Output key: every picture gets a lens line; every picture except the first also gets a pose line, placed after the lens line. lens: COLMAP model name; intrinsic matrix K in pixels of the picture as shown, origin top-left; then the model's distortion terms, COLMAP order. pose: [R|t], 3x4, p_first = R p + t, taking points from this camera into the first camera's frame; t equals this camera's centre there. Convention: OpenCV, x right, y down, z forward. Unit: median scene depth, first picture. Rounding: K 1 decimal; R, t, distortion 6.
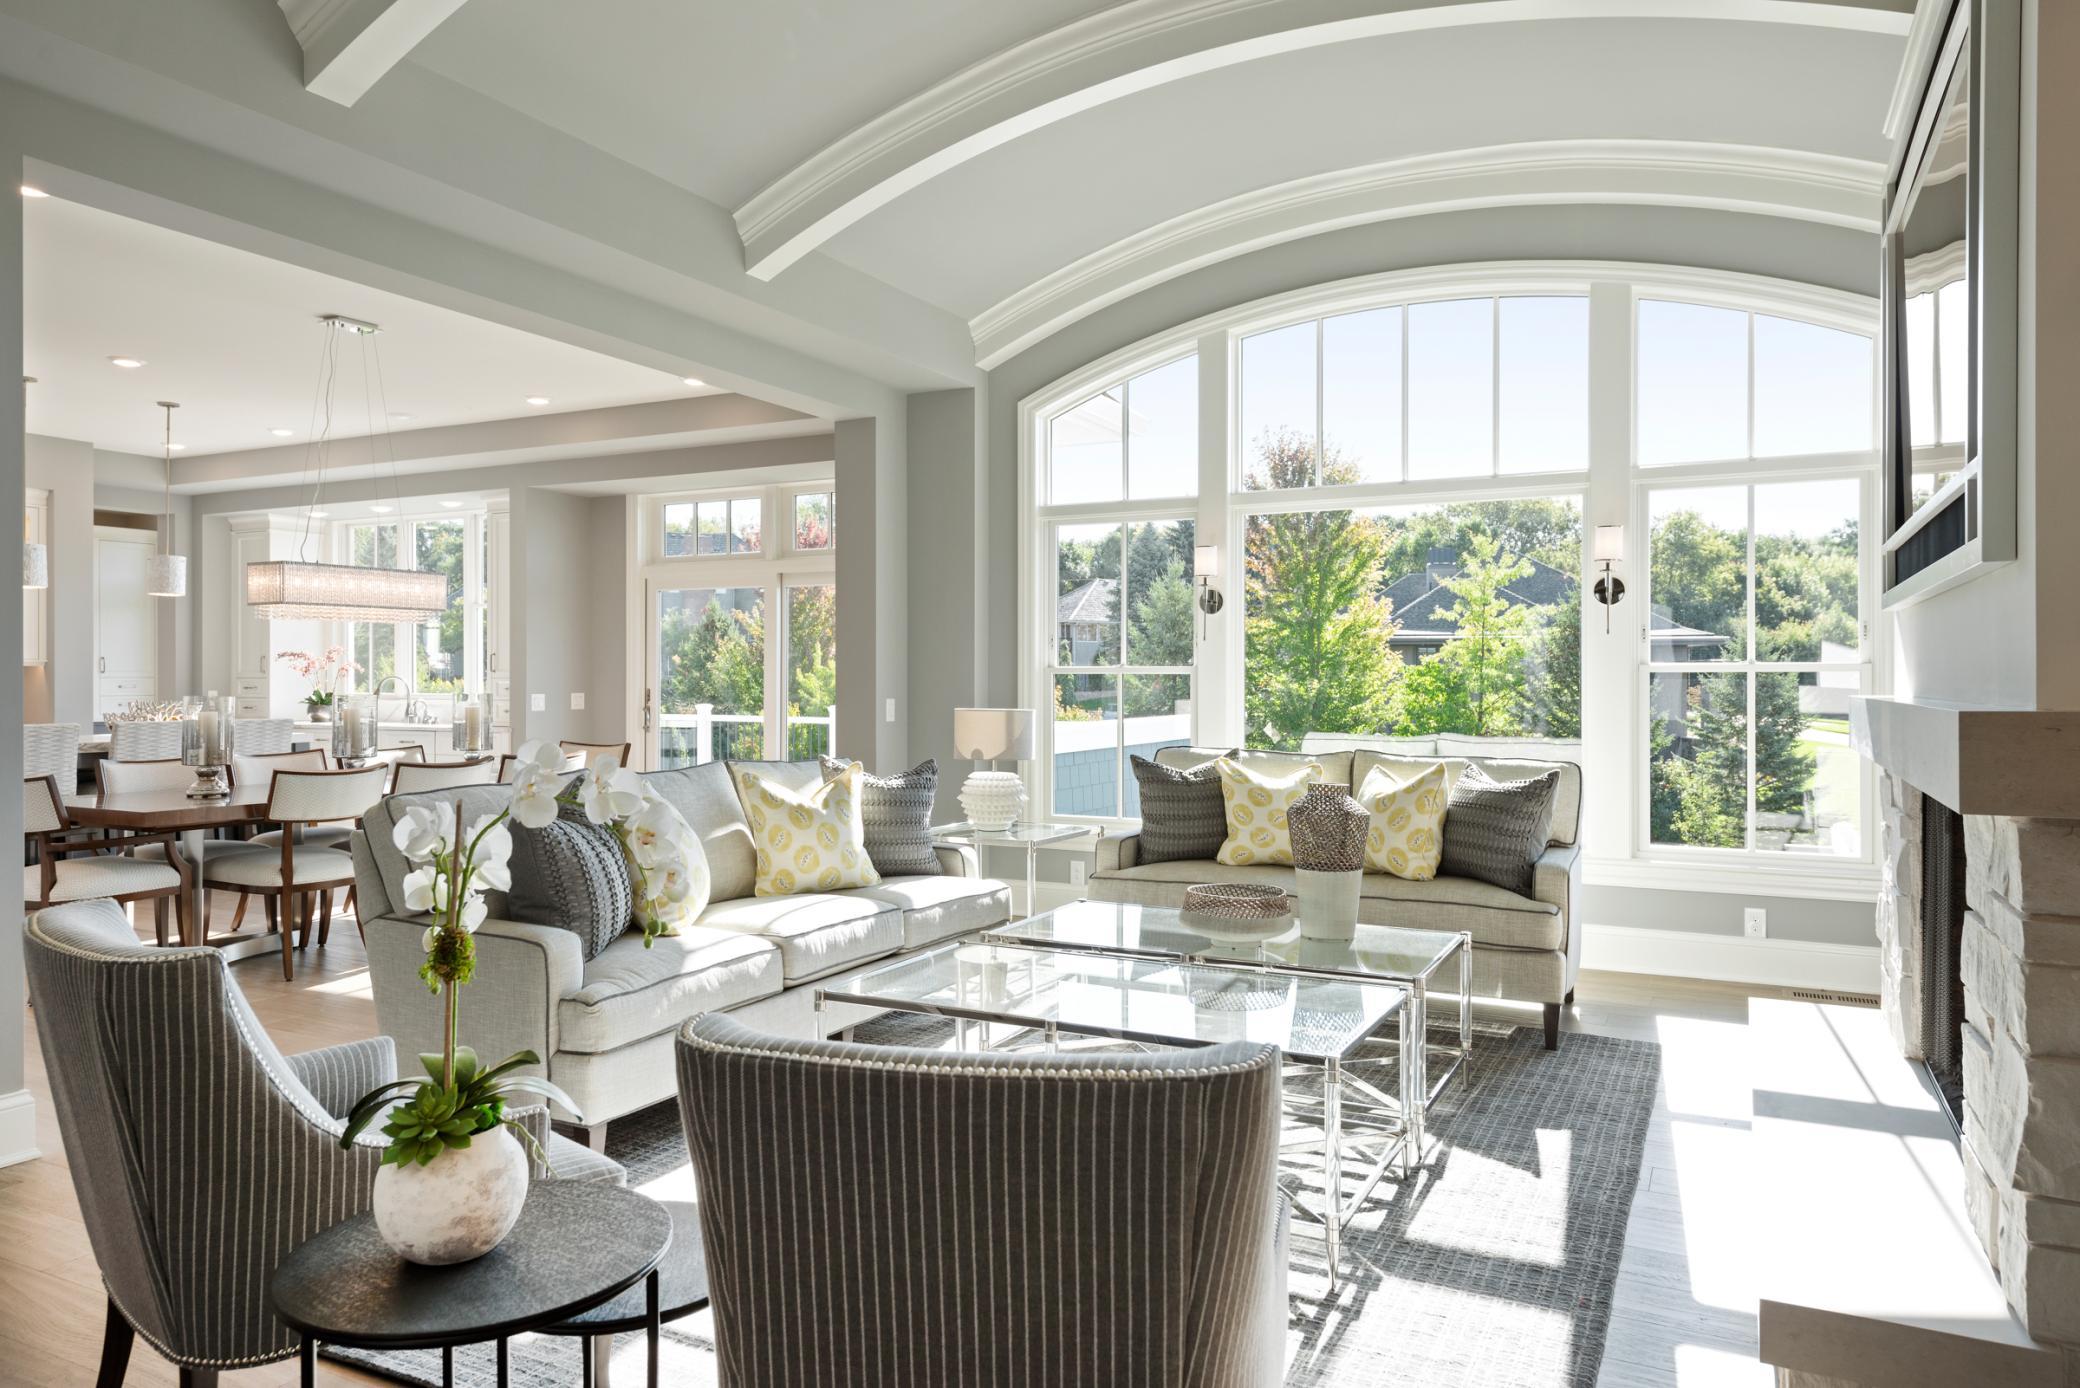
lens RADIAL K [[1354.3, 0, 1047.1], [0, 1354.3, 684.1], [0, 0, 1]] dist [0.006398, -0.003956]
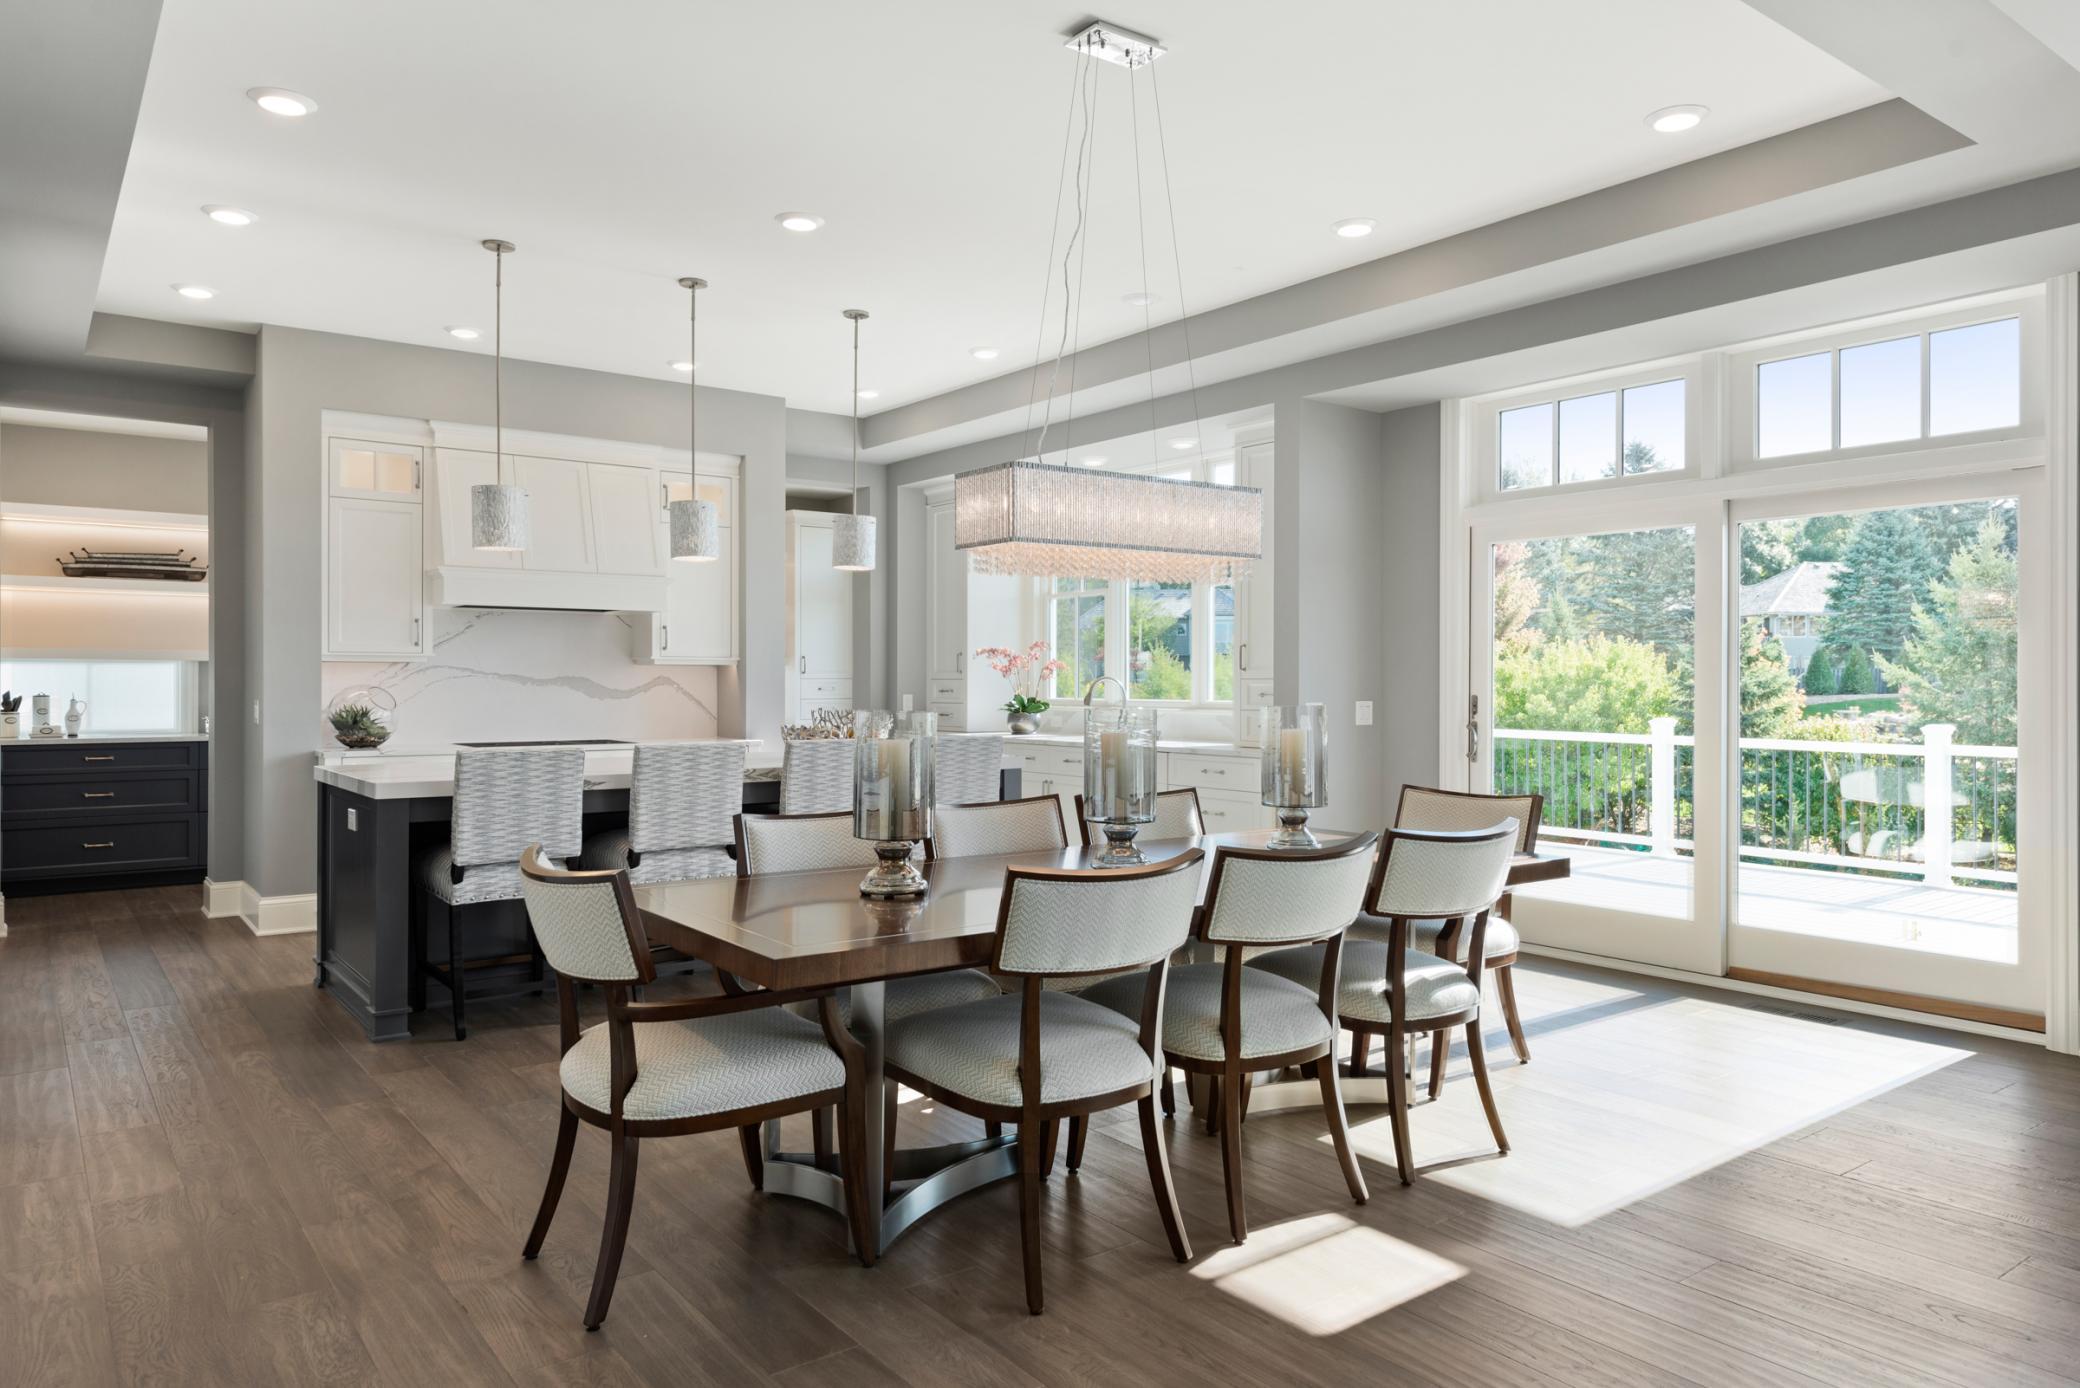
lens RADIAL K [[1354.3, 0, 1047.1], [0, 1354.3, 684.1], [0, 0, 1]] dist [0.006398, -0.003956]
pose [[0.900183, 0.000280, -0.435513, -0.226074], [-0.001181, 0.999998, -0.001797, -0.000286], [0.435511, 0.002131, 0.900181, 0.372065]]
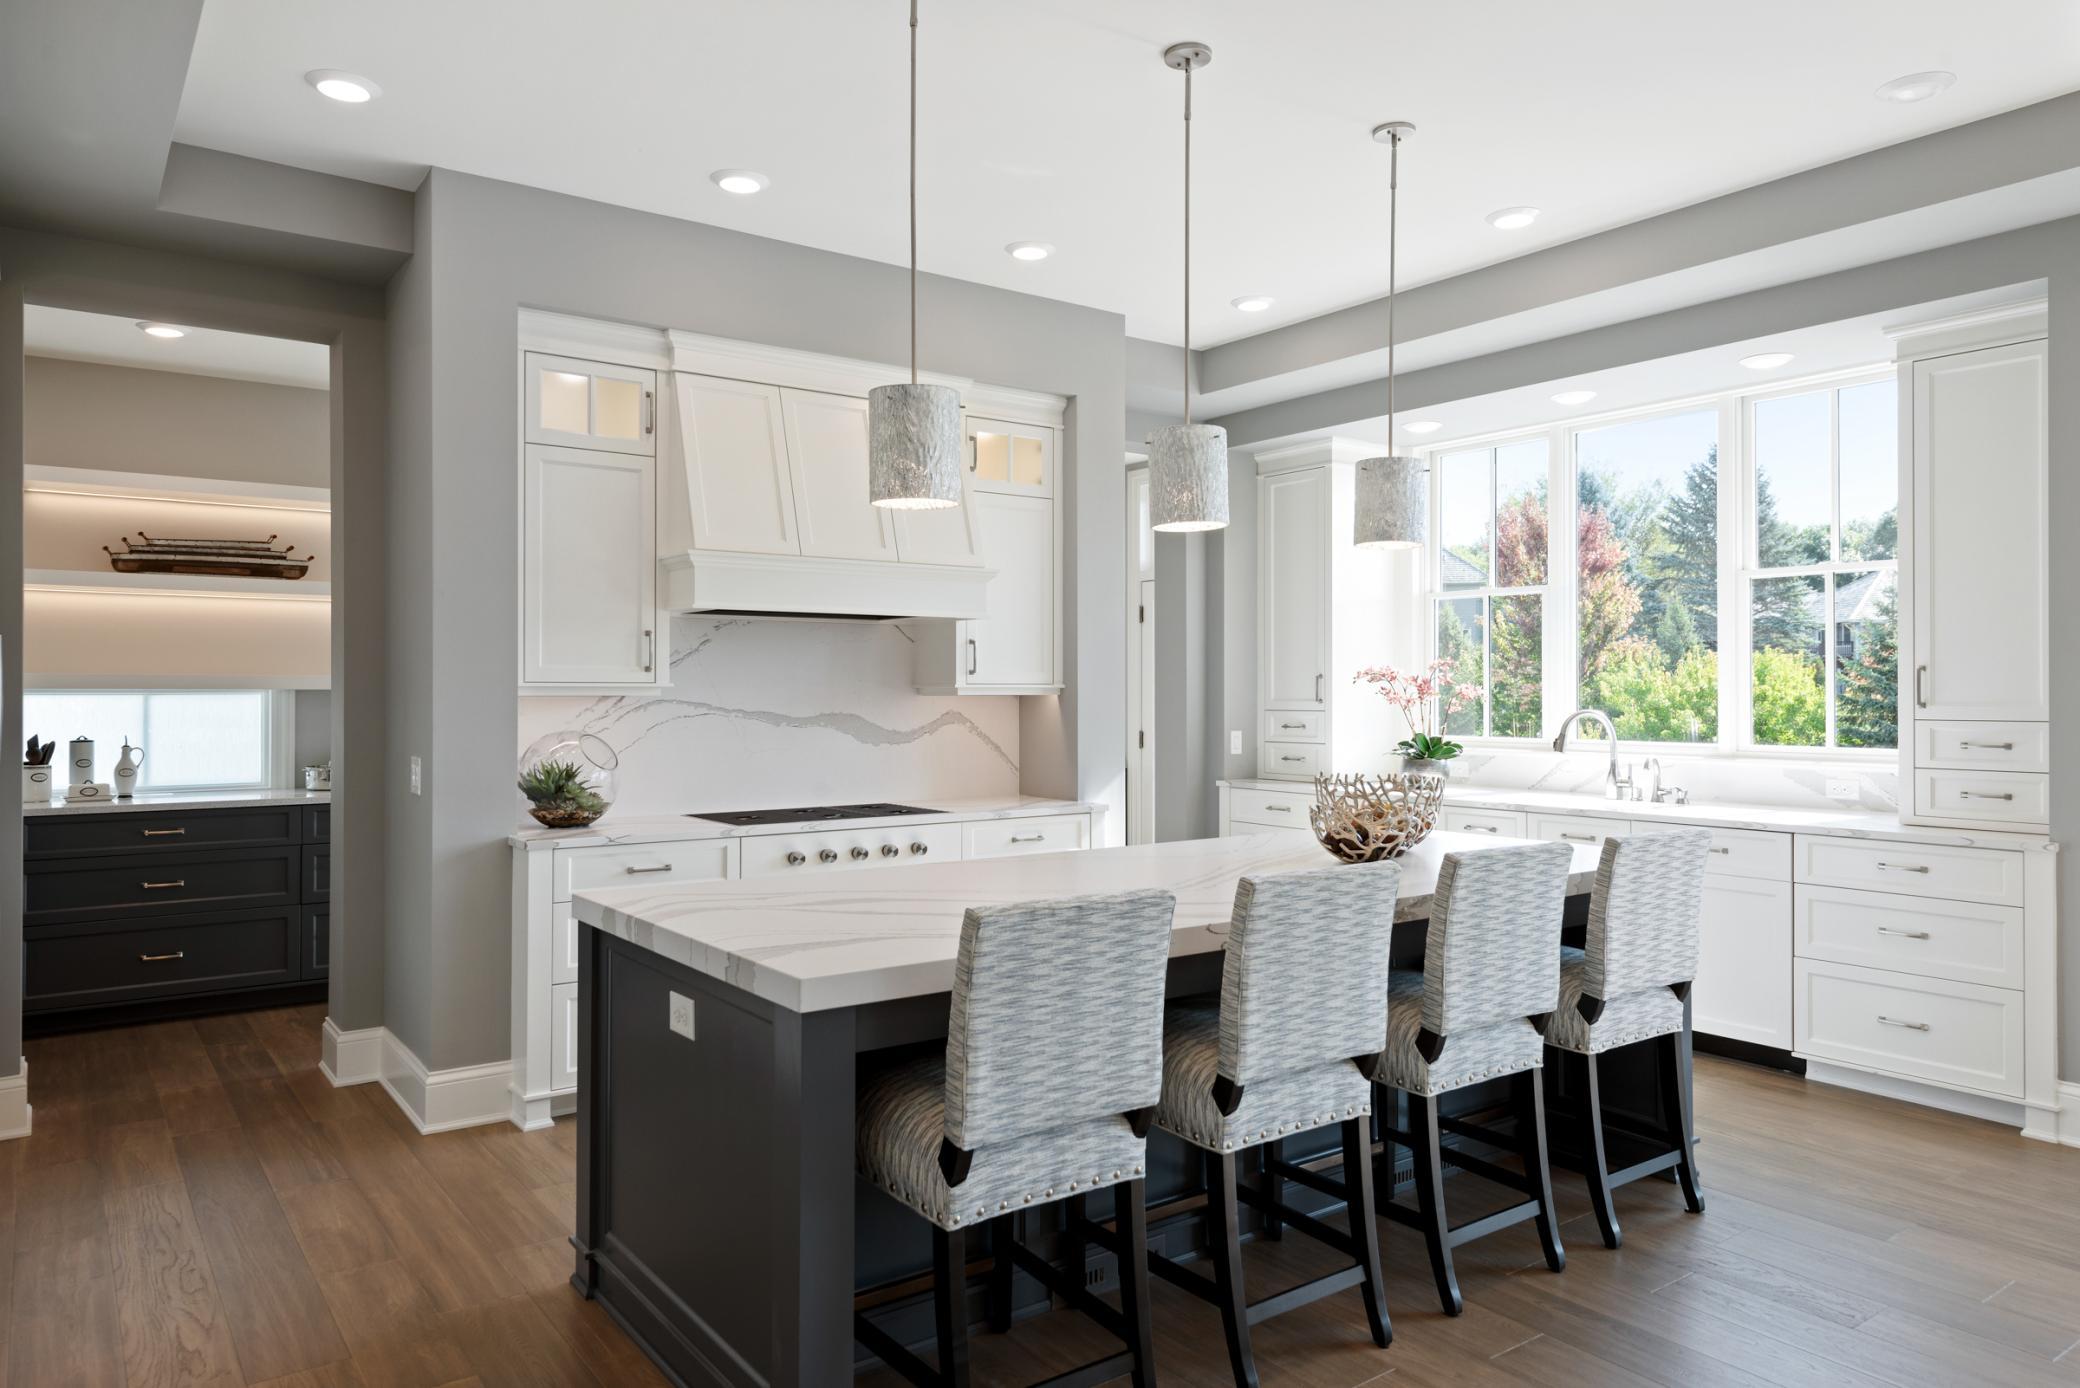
lens RADIAL K [[1297.1, 0, 997.8], [0, 1297.1, 680.2], [0, 0, 1]] dist [0.008208, -0.001011]
pose [[0.891730, -0.005900, -0.452530, -0.582710], [0.001188, 0.999942, -0.010697, -0.015983], [0.452567, 0.009002, 0.891685, 0.553658]]
